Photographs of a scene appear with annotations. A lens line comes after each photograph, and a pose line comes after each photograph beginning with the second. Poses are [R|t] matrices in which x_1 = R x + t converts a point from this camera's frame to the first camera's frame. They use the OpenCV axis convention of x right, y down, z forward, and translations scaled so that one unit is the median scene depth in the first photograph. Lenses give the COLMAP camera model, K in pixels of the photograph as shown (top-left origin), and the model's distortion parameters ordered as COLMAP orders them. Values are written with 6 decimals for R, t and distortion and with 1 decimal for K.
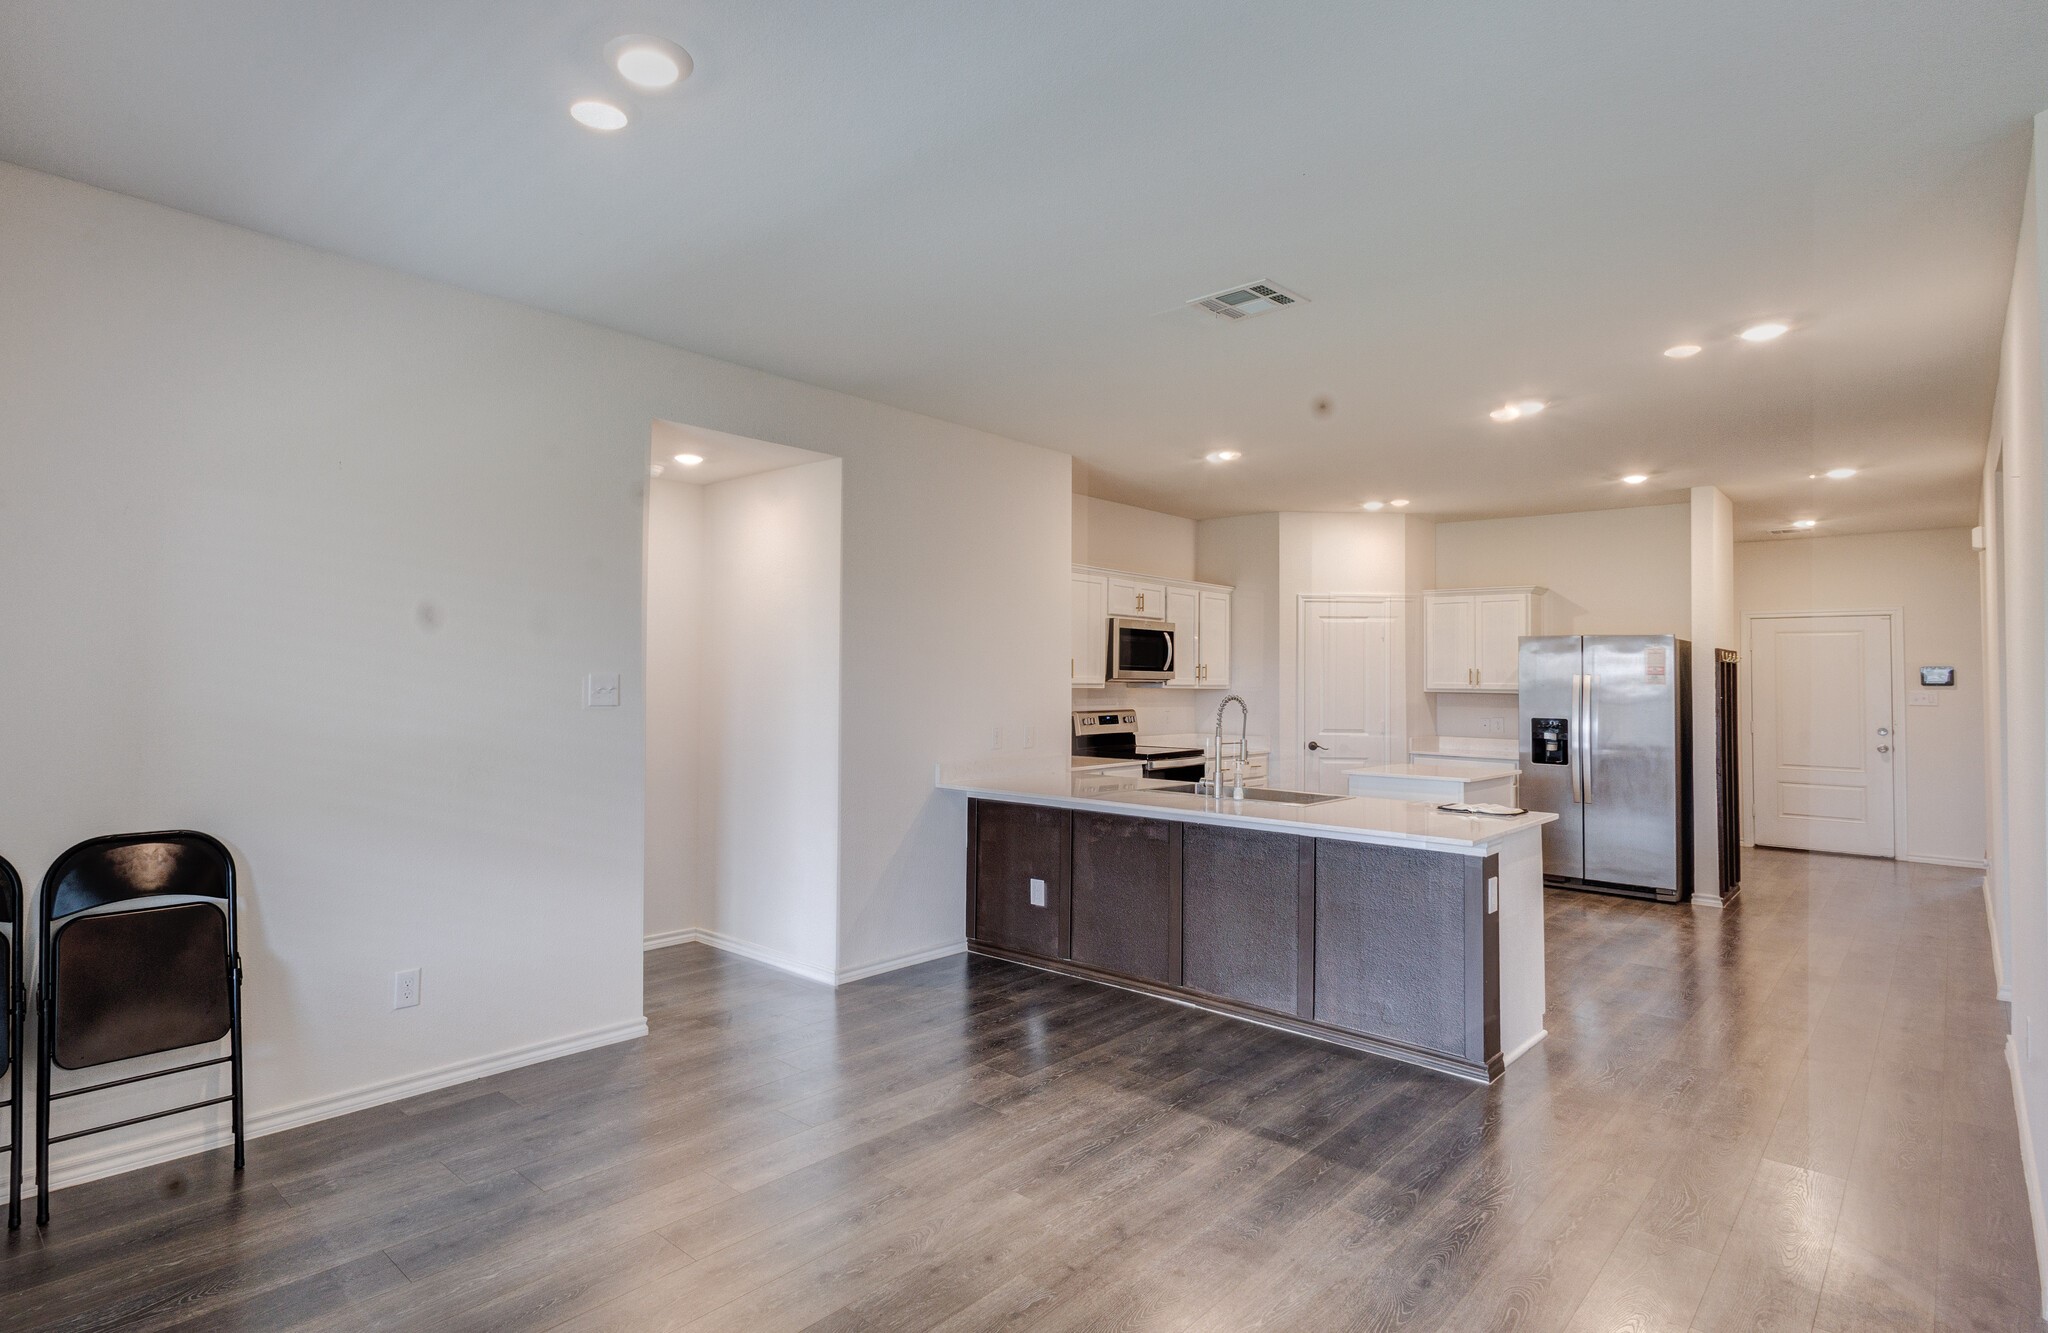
lens RADIAL K [[1069.0, 0, 899.2], [0, 1069.0, 641.6], [0, 0, 1]] dist [-0.001400, -0.000132]
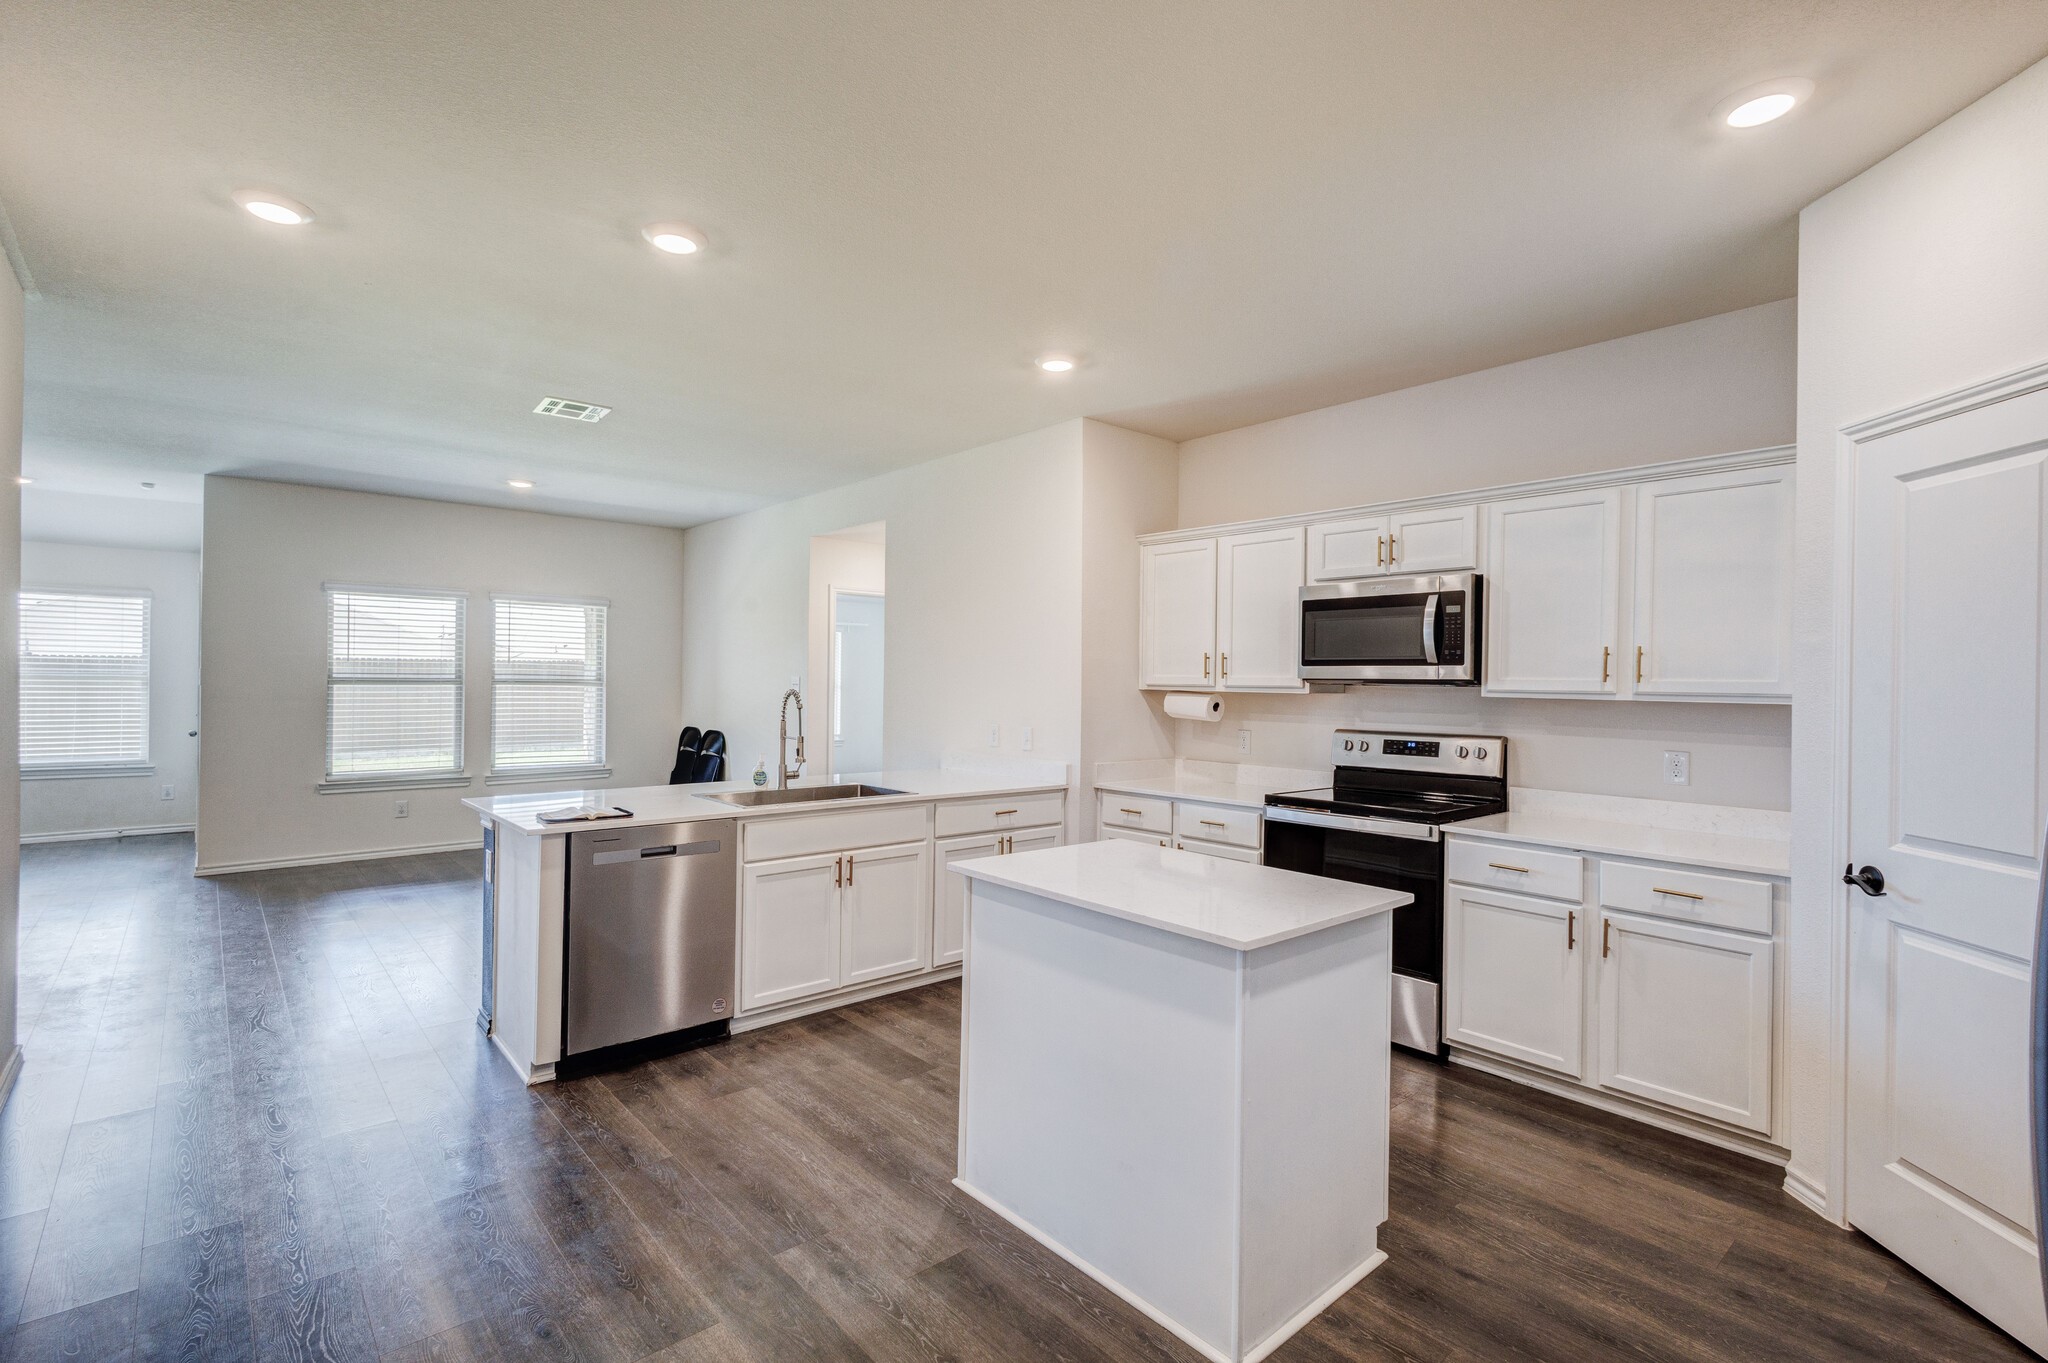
lens RADIAL K [[931.1, 0, 1026.1], [0, 931.1, 680.7], [0, 0, 1]] dist [0.000915, 0.000147]
pose [[-0.066187, -0.010767, -0.997749, 0.803890], [0.021284, 0.999699, -0.012200, 0.040142], [0.997580, -0.022043, -0.065938, 0.889934]]
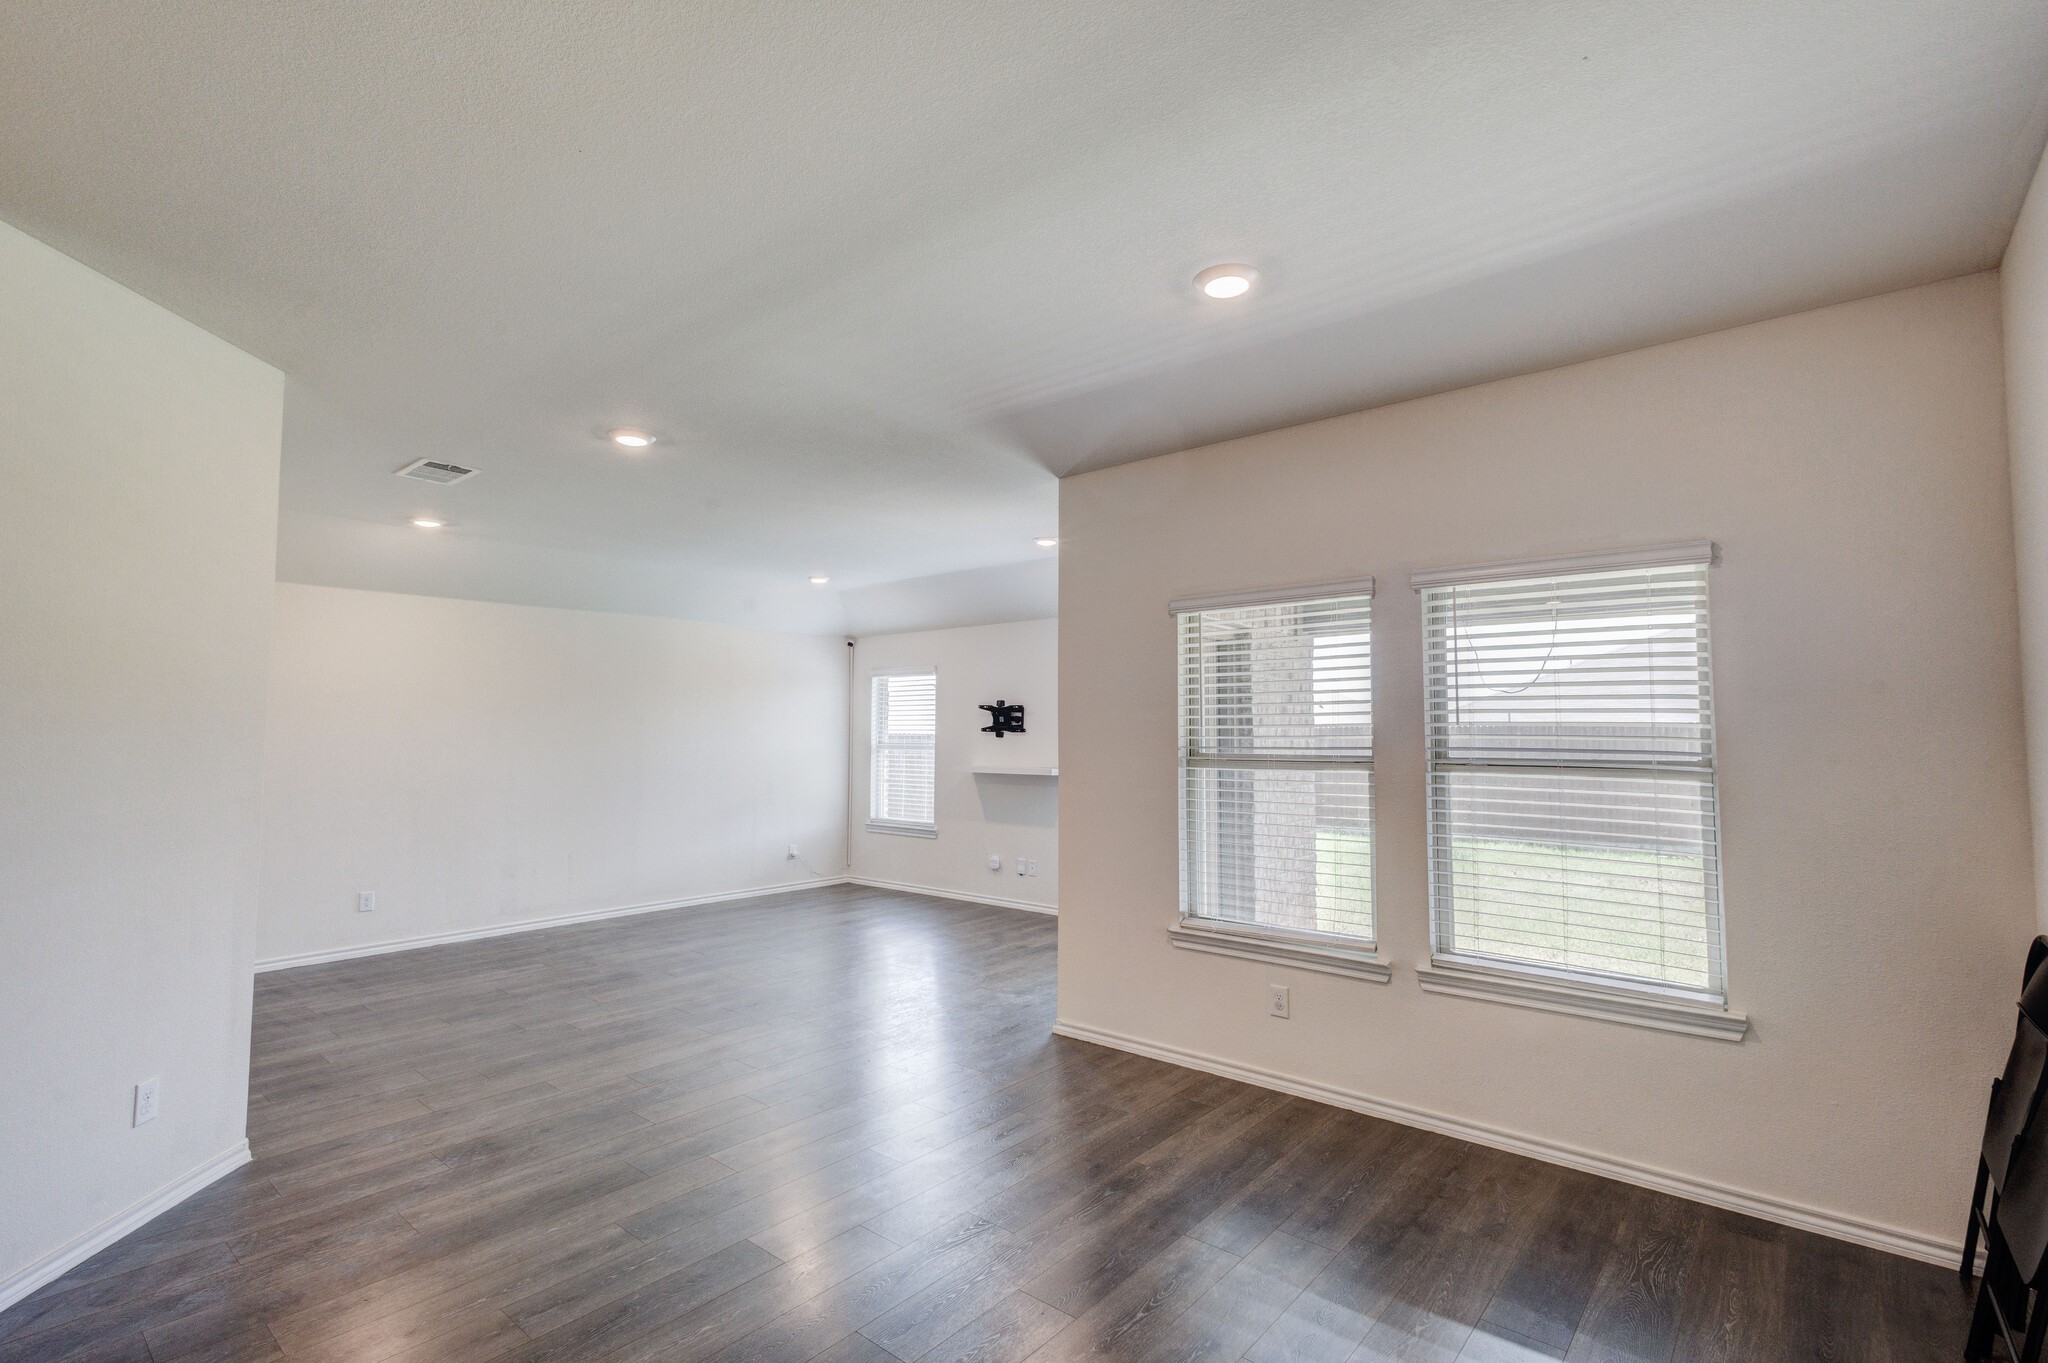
lens RADIAL K [[931.1, 0, 1026.1], [0, 931.1, 680.7], [0, 0, 1]] dist [0.000915, 0.000147]
pose [[-0.996170, -0.019968, -0.085132, 0.025847], [-0.011839, 0.995412, -0.094943, 0.019911], [0.086637, -0.093571, -0.991836, 0.681120]]
